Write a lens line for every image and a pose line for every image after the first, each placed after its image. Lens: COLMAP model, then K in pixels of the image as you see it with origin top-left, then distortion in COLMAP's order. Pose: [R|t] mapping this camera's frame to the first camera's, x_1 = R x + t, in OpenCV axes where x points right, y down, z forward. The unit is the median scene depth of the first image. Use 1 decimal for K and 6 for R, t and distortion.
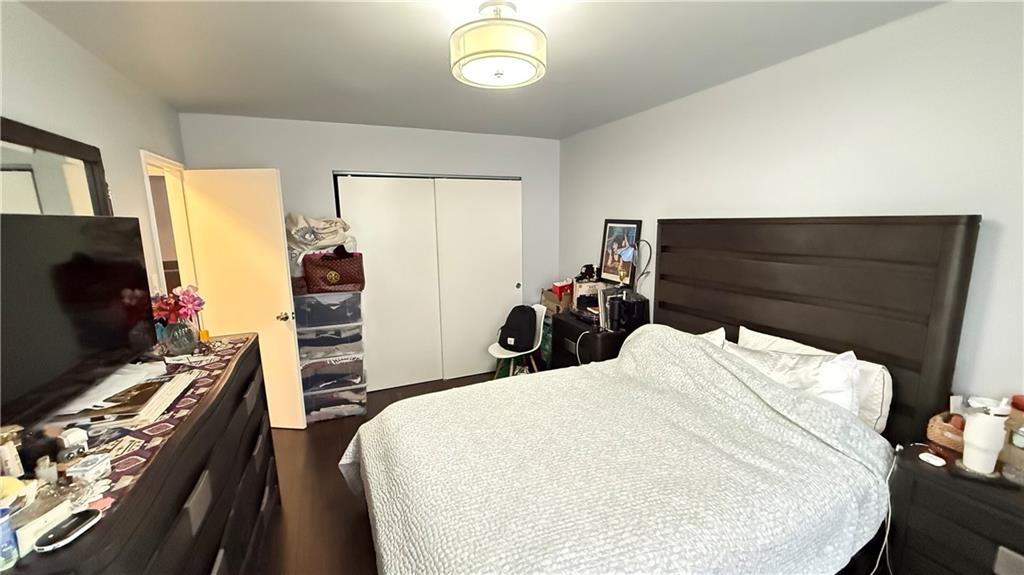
lens RADIAL K [[410.6, 0, 510.4], [0, 410.6, 287.6], [0, 0, 1]] dist [0.011072, -0.000403]
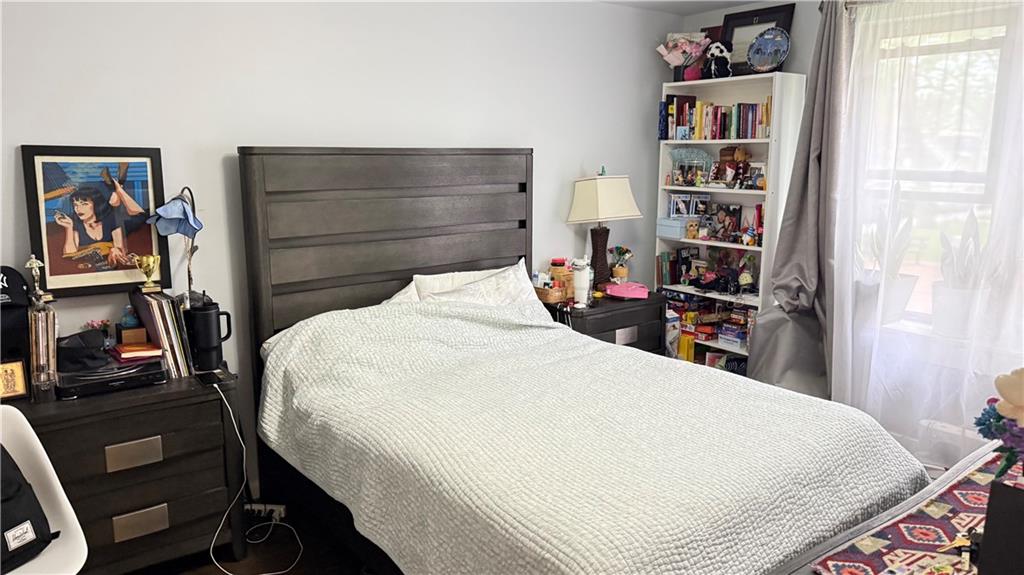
lens RADIAL K [[770.6, 0, 513.6], [0, 770.6, 286.3], [0, 0, 1]] dist [-0.001980, -0.003964]
pose [[-0.276510, -0.158952, 0.947774, -1.670846], [0.153004, 0.966365, 0.206708, -0.303077], [-0.948753, 0.202171, -0.242890, 1.984649]]
